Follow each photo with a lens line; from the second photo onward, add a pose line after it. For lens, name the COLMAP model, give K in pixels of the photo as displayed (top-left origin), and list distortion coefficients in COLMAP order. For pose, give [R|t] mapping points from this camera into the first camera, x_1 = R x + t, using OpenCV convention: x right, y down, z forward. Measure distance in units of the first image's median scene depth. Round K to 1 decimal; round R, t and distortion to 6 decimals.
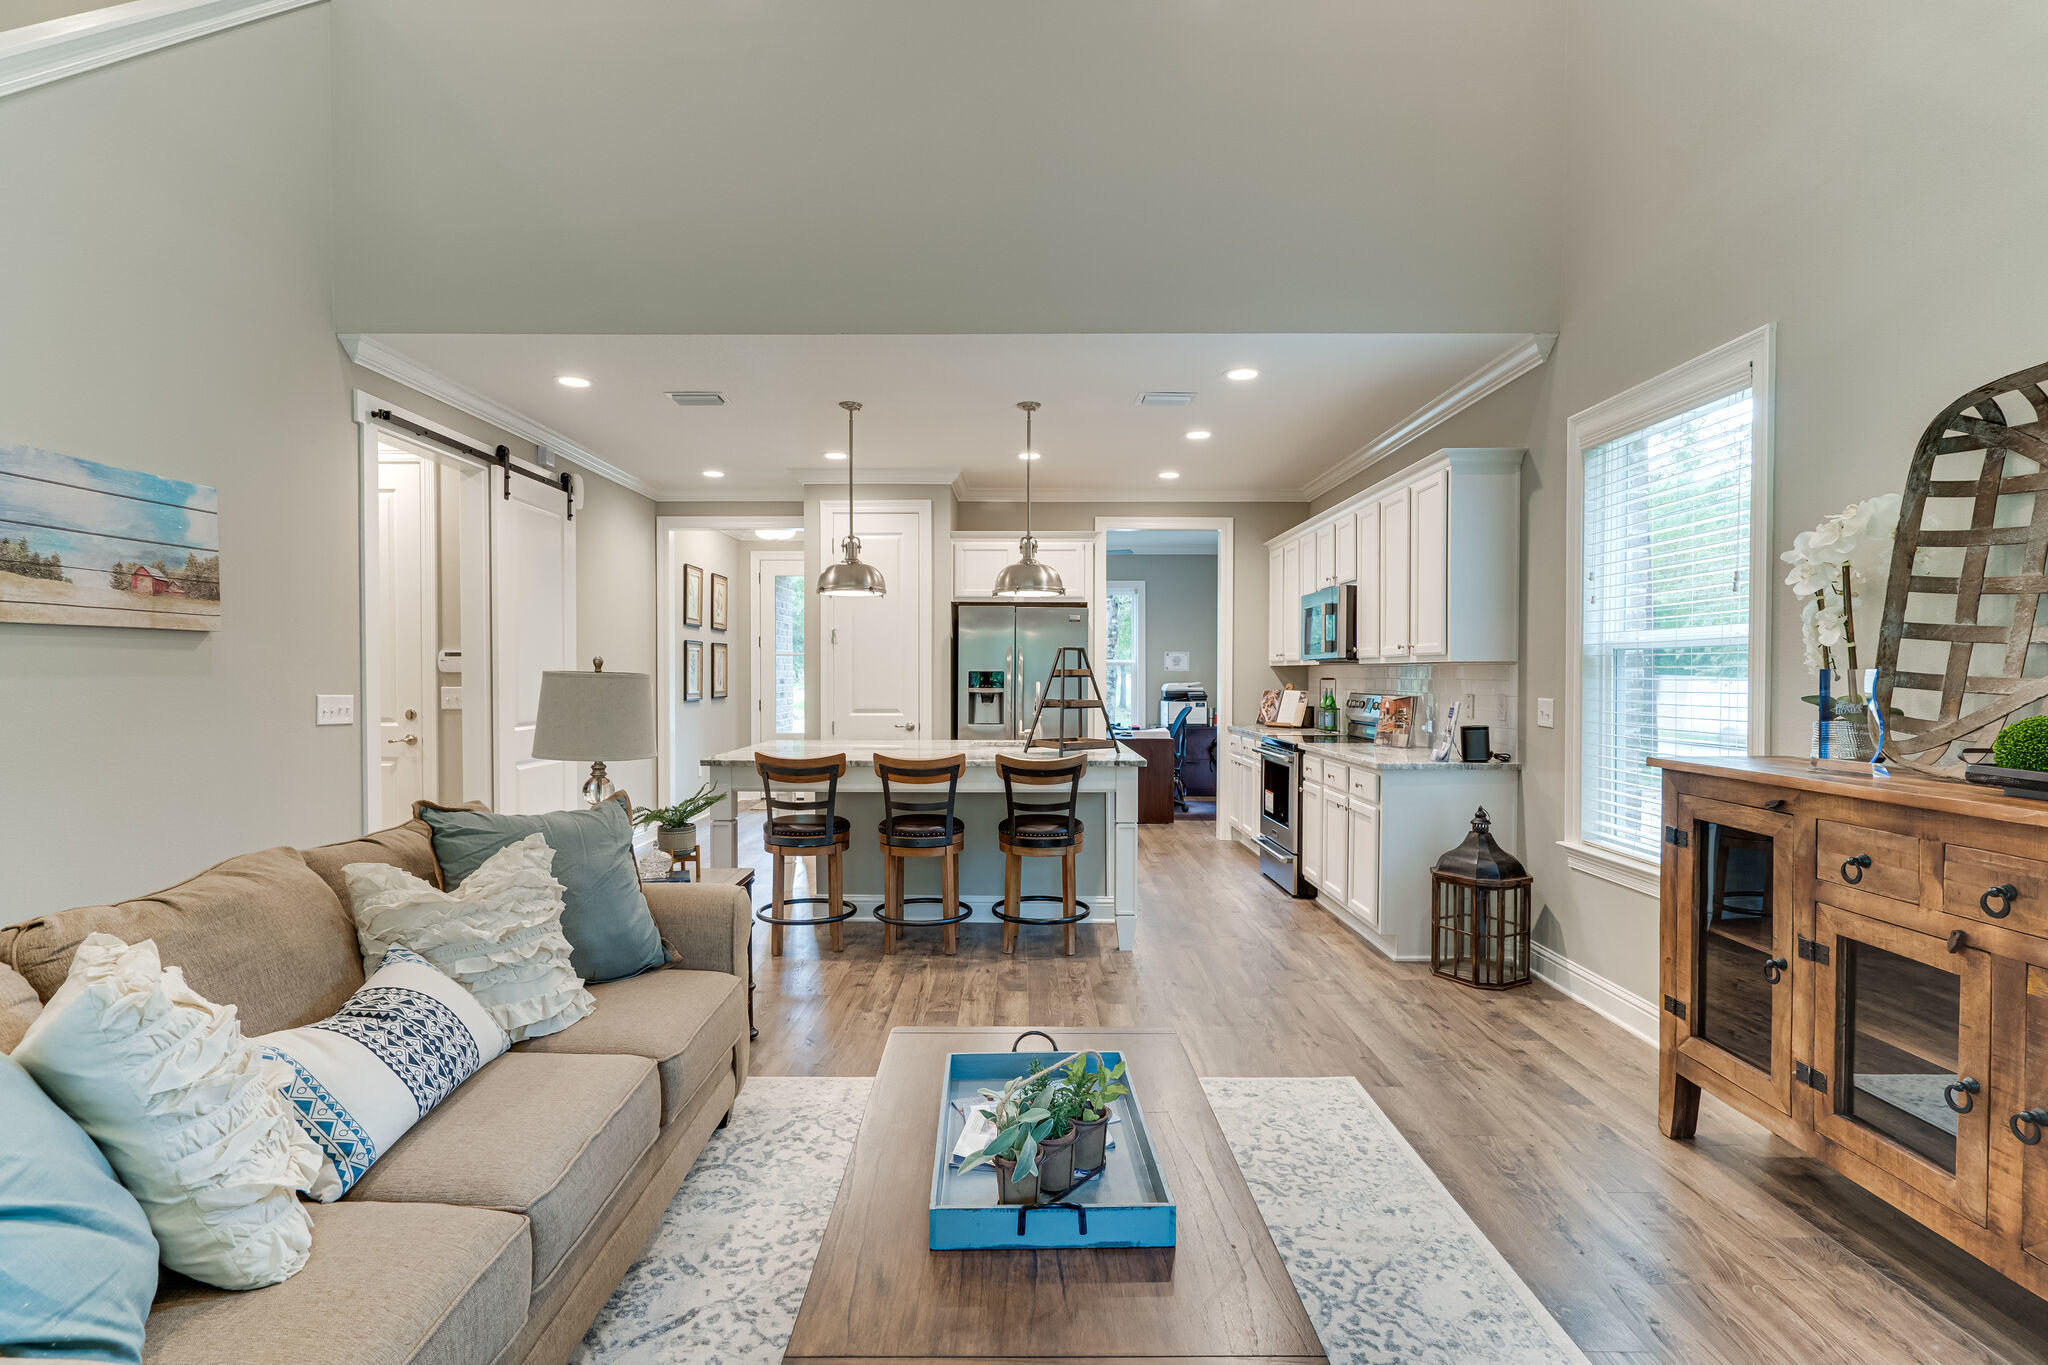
lens RADIAL K [[967.2, 0, 1017.7], [0, 967.2, 683.7], [0, 0, 1]] dist [0.004197, 0.000562]
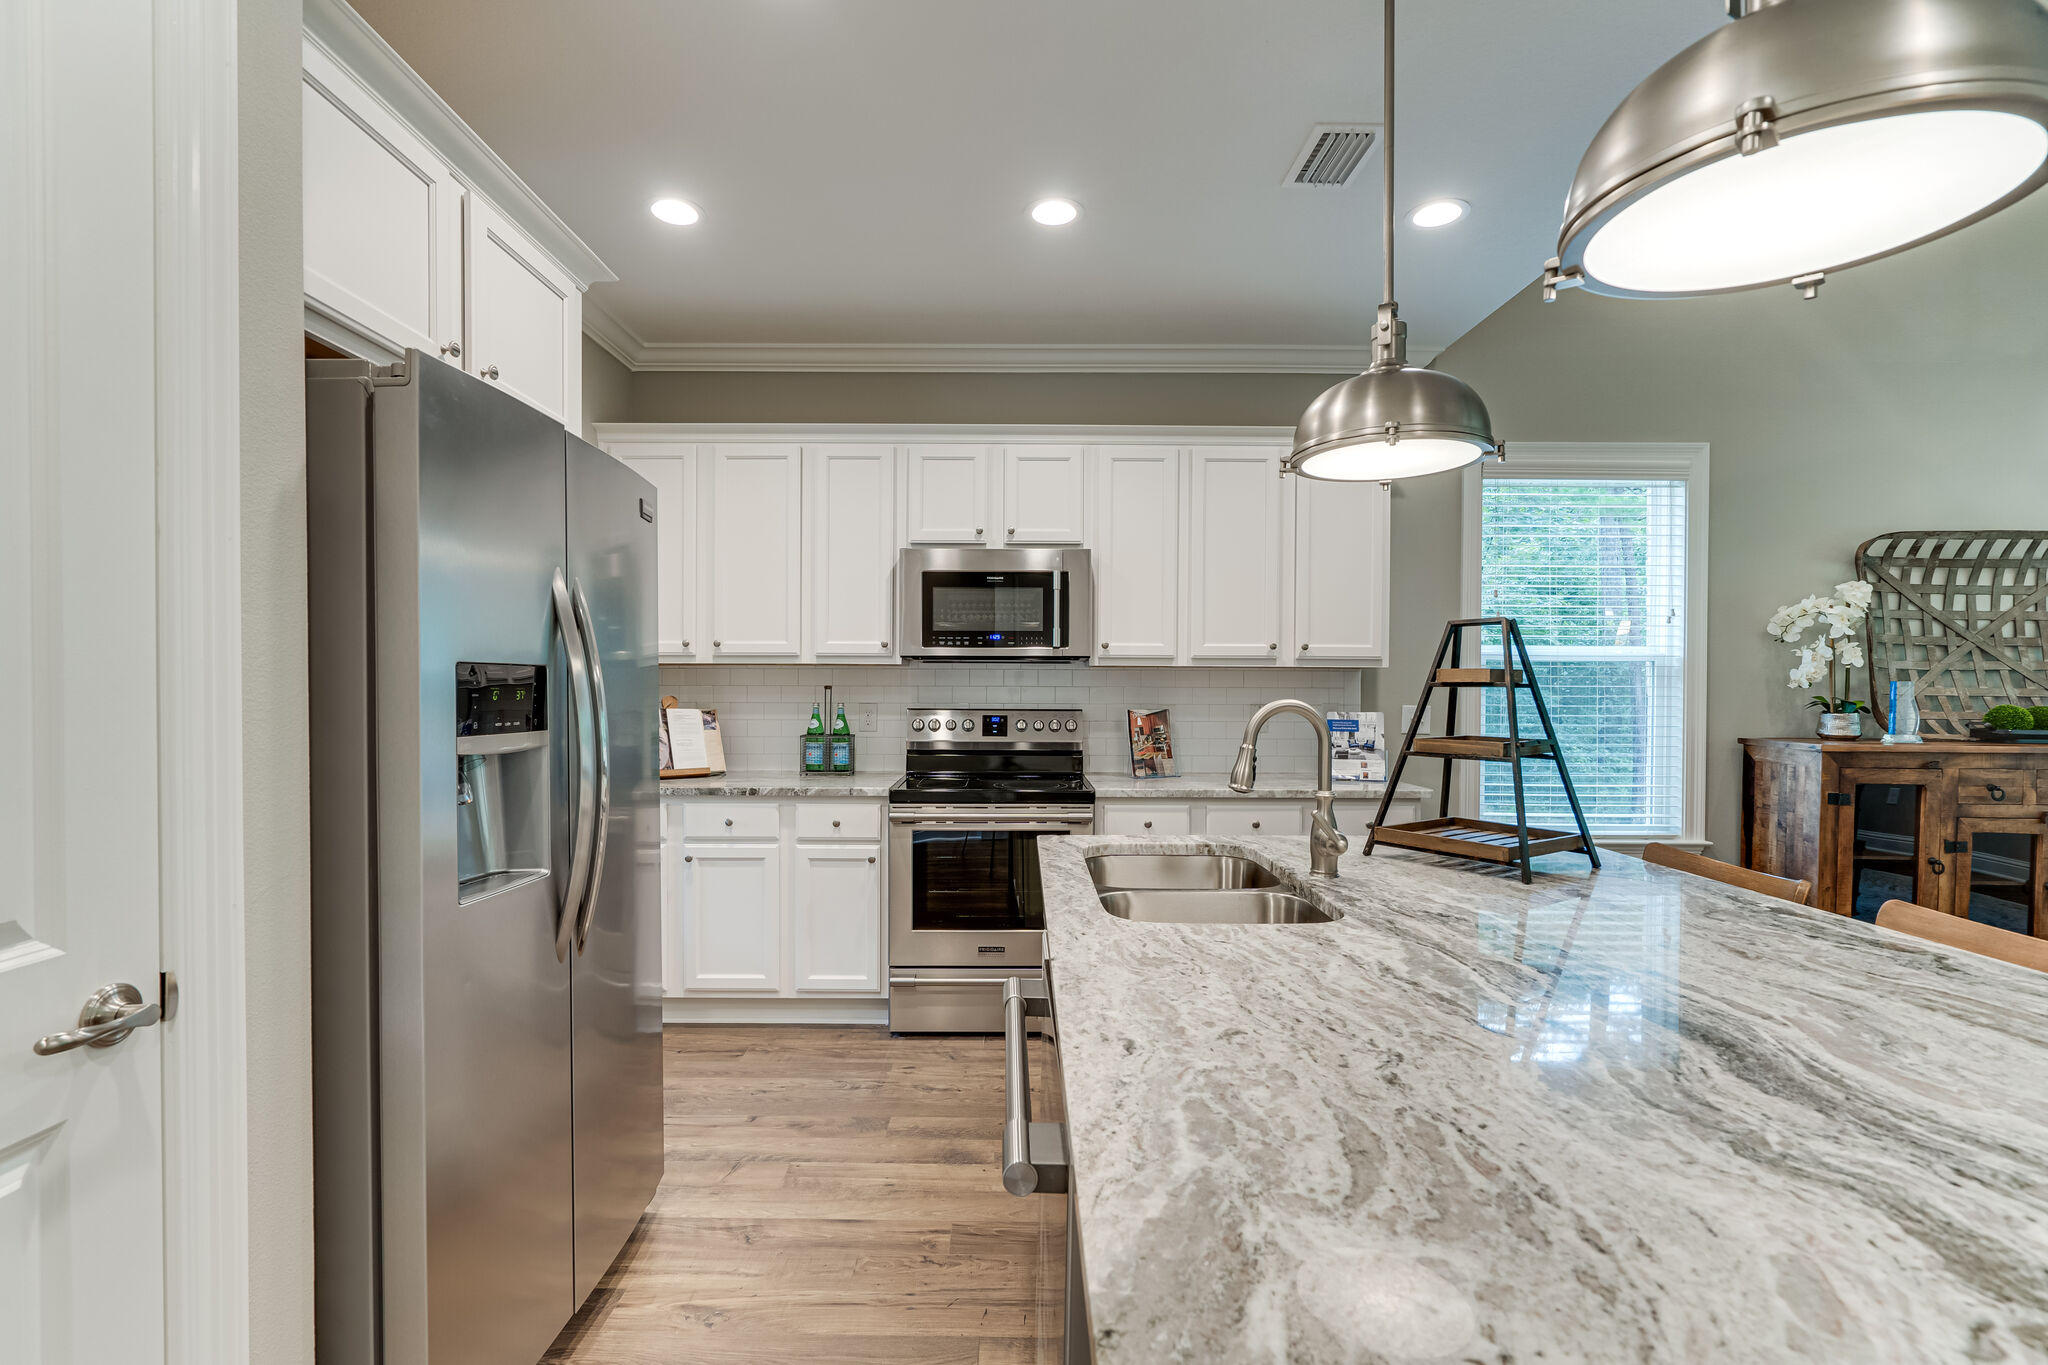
lens RADIAL K [[919.1, 0, 1014.2], [0, 919.1, 692.3], [0, 0, 1]] dist [-0.004894, 0.002450]
pose [[-0.006229, -0.011892, 0.999910, -0.564777], [0.004423, 0.999919, 0.011919, -0.016468], [-0.999971, 0.004497, -0.006176, 1.931420]]
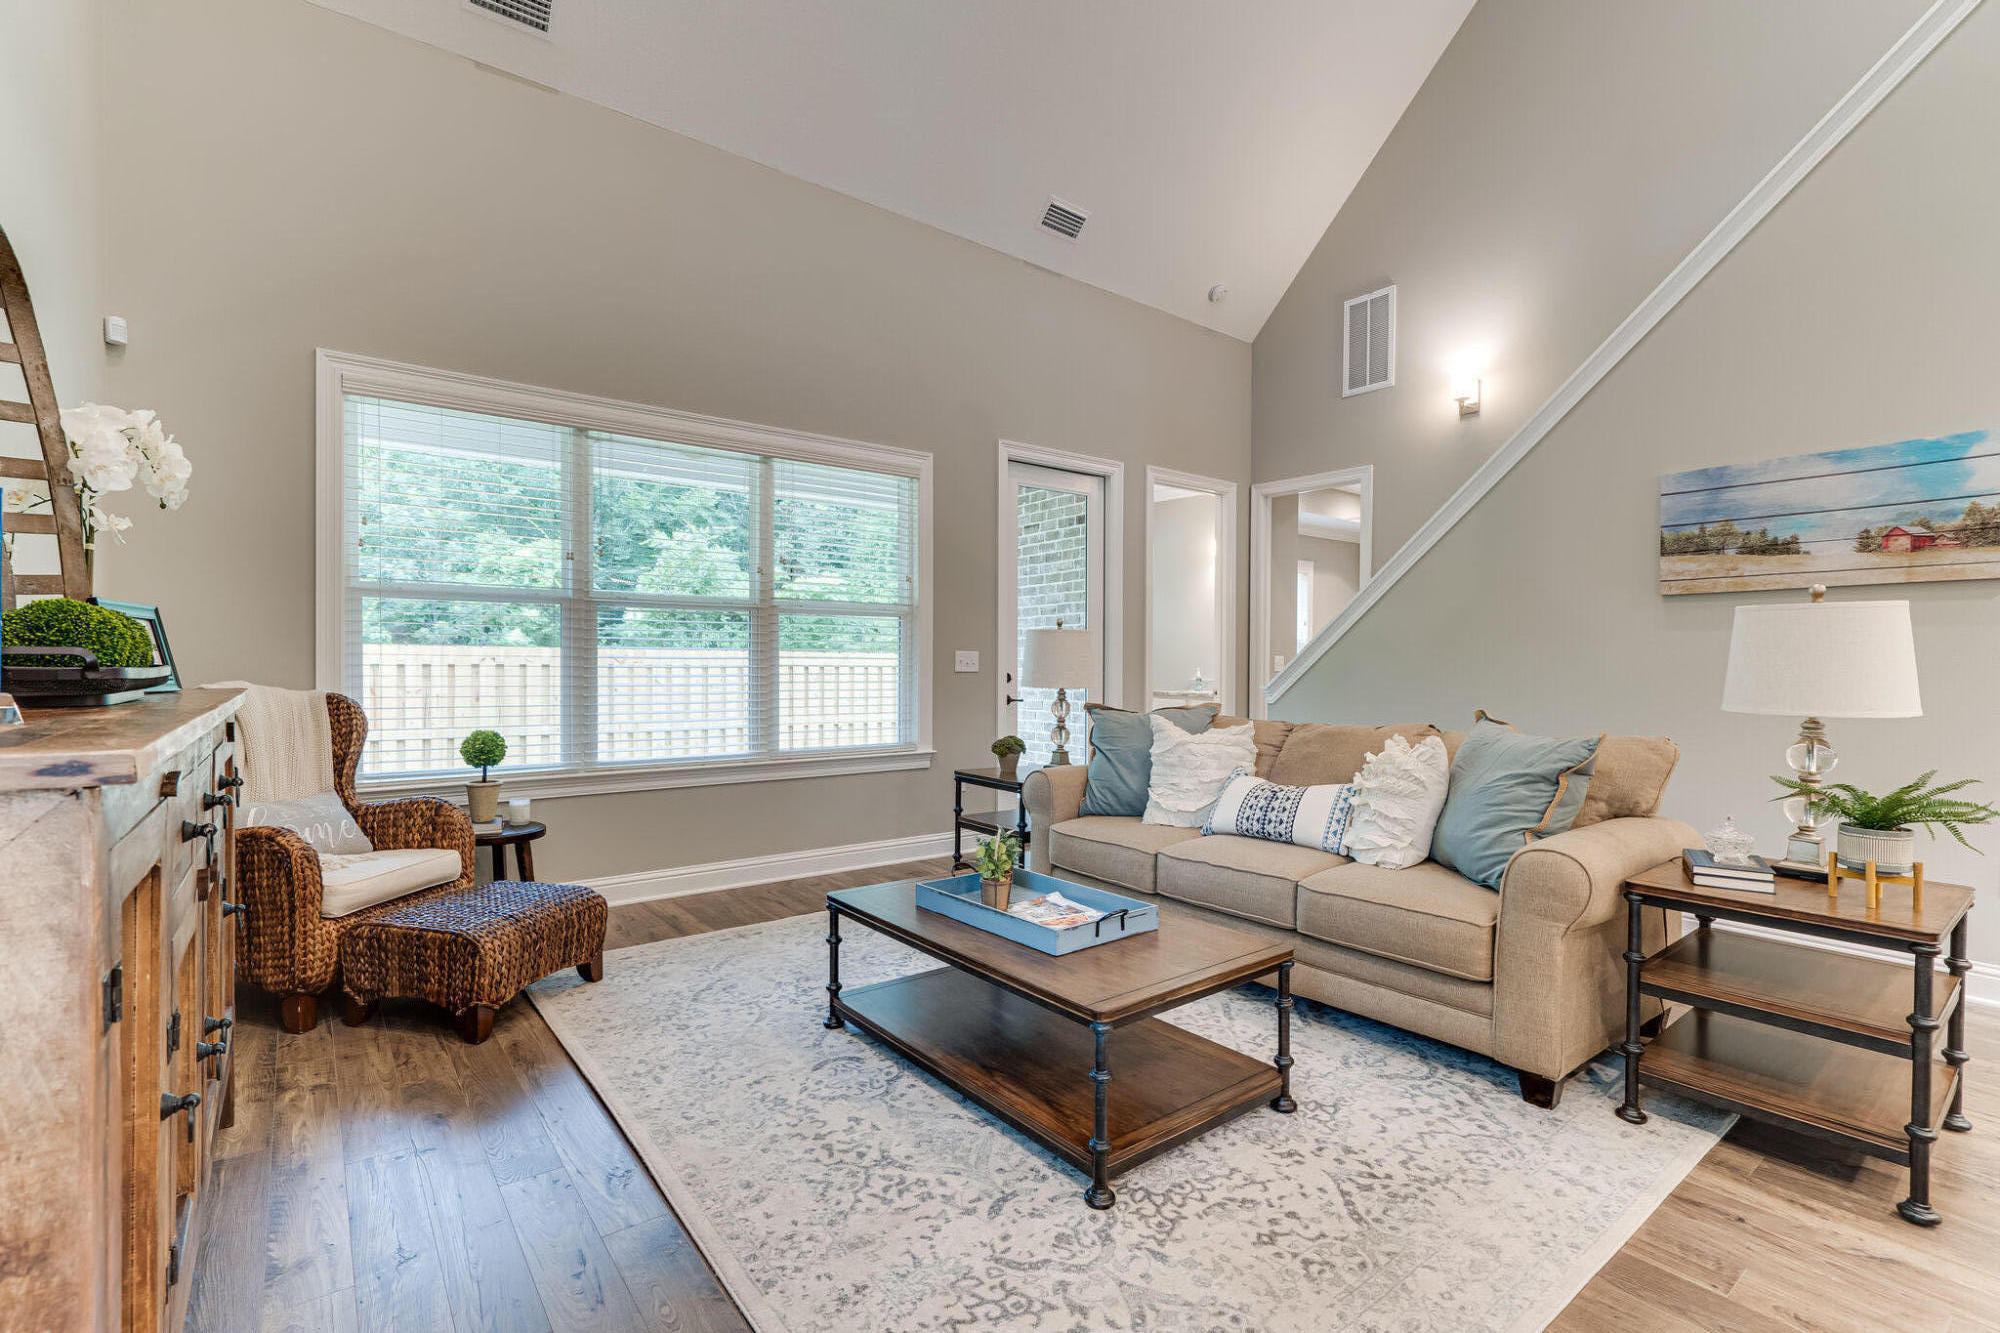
lens RADIAL K [[897.5, 0, 998.0], [0, 897.5, 675.6], [0, 0, 1]] dist [-0.004894, 0.002450]
pose [[-0.787854, 0.004595, -0.615845, 0.550850], [-0.013867, 0.999586, 0.025198, 0.037741], [0.615706, 0.028393, -0.787464, 1.214445]]
